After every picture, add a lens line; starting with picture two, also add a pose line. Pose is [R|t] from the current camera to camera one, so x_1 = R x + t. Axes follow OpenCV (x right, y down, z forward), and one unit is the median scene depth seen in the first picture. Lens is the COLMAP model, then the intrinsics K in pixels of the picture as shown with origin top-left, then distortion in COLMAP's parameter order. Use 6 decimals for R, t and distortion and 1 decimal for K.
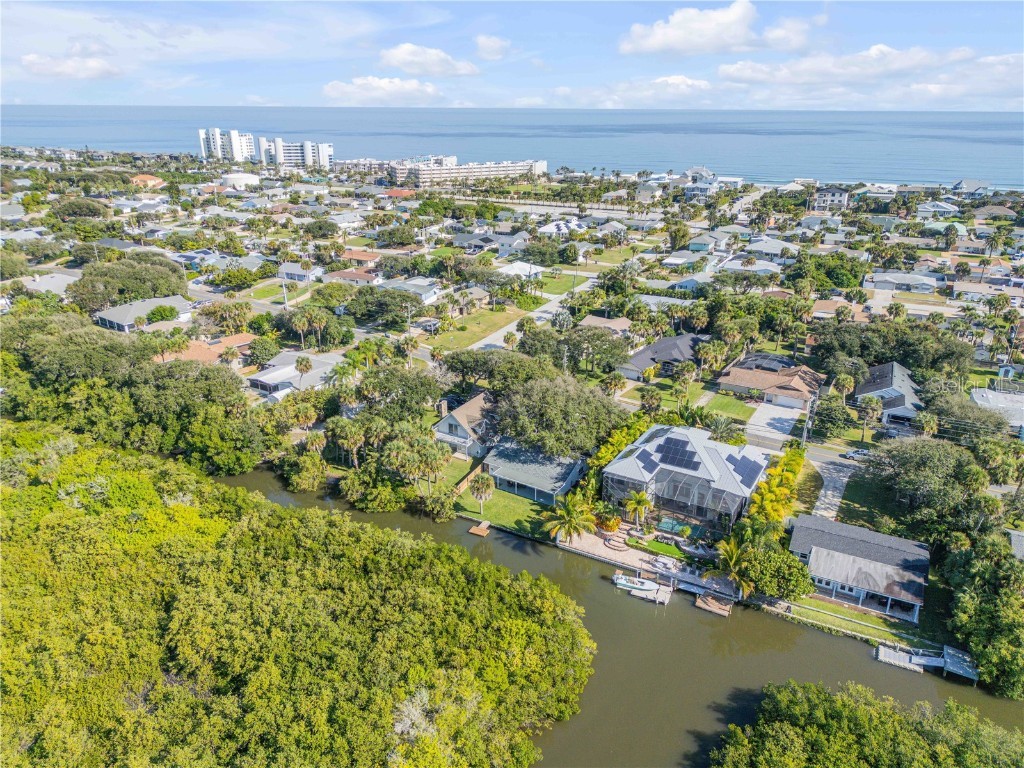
lens RADIAL K [[722.2, 0, 511.3], [0, 722.2, 375.1], [0, 0, 1]] dist [0.092509, -0.077618]
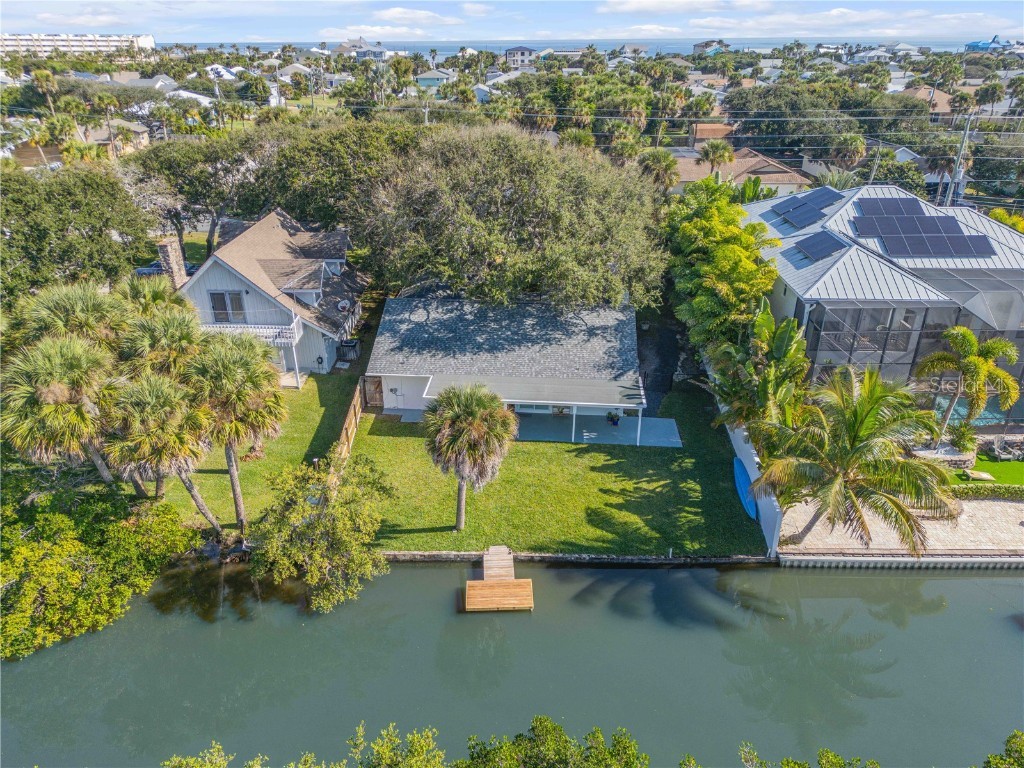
lens RADIAL K [[718.5, 0, 512.0], [0, 718.5, 384.0], [0, 0, 1]] dist [0.072907, -0.067889]
pose [[0.877826, -0.206920, 0.431978, -0.089905], [0.165077, 0.977315, 0.132685, 0.066163], [-0.449634, -0.045165, 0.892070, 0.486284]]
